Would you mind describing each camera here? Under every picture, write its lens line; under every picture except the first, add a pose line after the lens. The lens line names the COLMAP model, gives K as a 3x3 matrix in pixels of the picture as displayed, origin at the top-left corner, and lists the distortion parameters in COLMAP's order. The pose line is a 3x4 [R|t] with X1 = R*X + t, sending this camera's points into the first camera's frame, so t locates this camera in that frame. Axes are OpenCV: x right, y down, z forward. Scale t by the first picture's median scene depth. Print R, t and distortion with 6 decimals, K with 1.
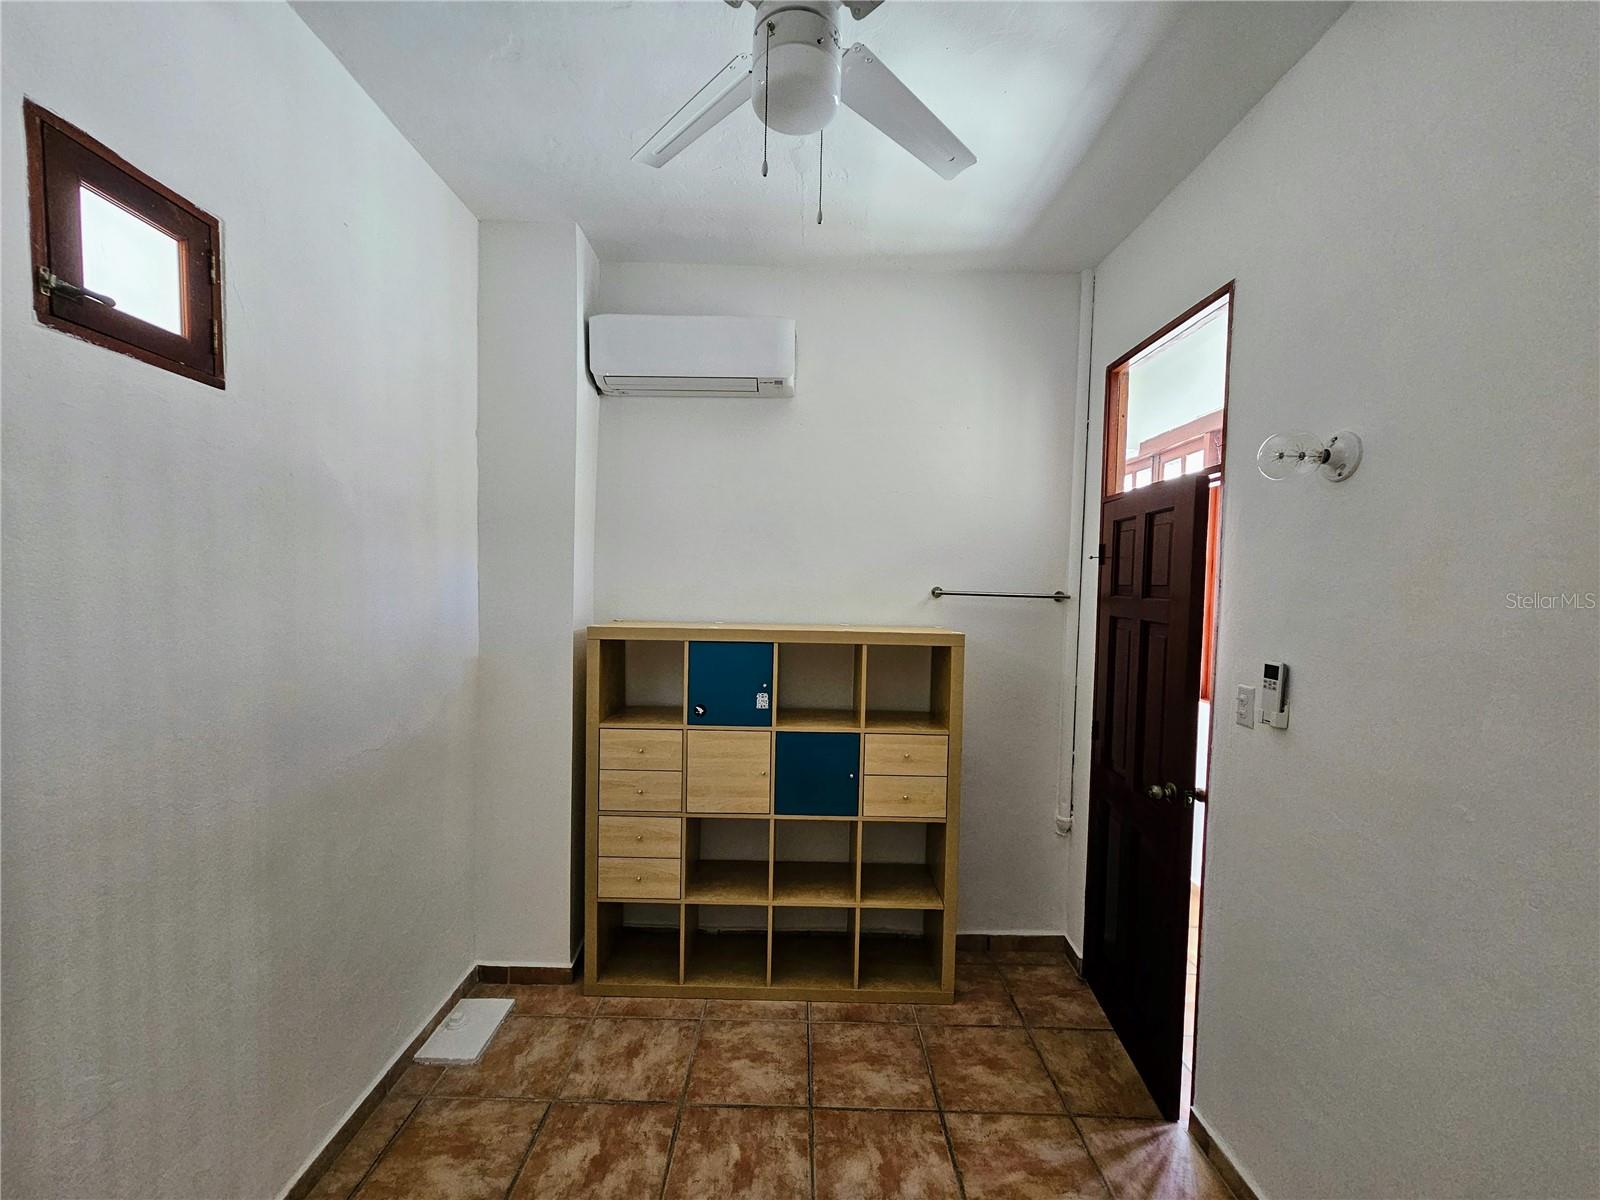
lens RADIAL K [[660.9, 0, 793.7], [0, 660.9, 610.1], [0, 0, 1]] dist [0.003360, -0.000076]
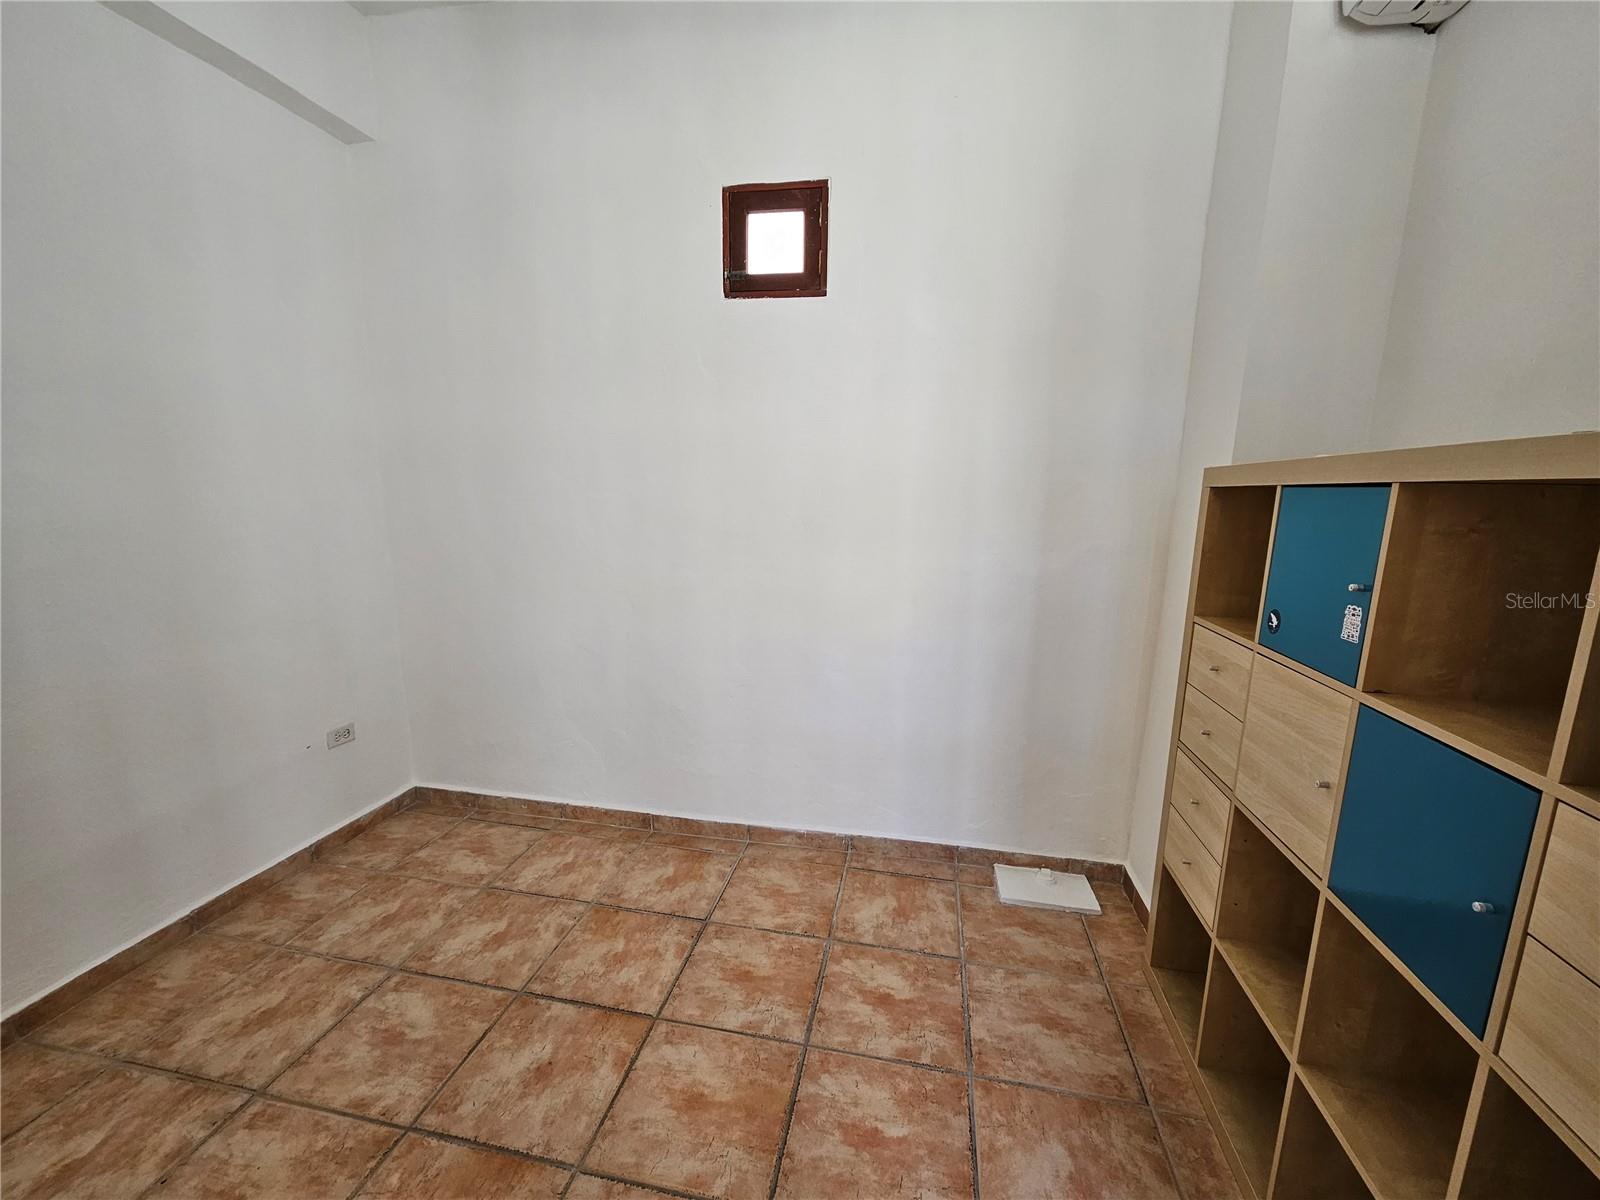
lens RADIAL K [[660.9, 0, 793.7], [0, 660.9, 610.1], [0, 0, 1]] dist [0.003360, -0.000076]
pose [[-0.193859, 0.152050, -0.969175, 0.543632], [-0.057275, 0.984477, 0.165907, 0.097832], [0.979356, 0.087672, -0.182141, 0.903227]]
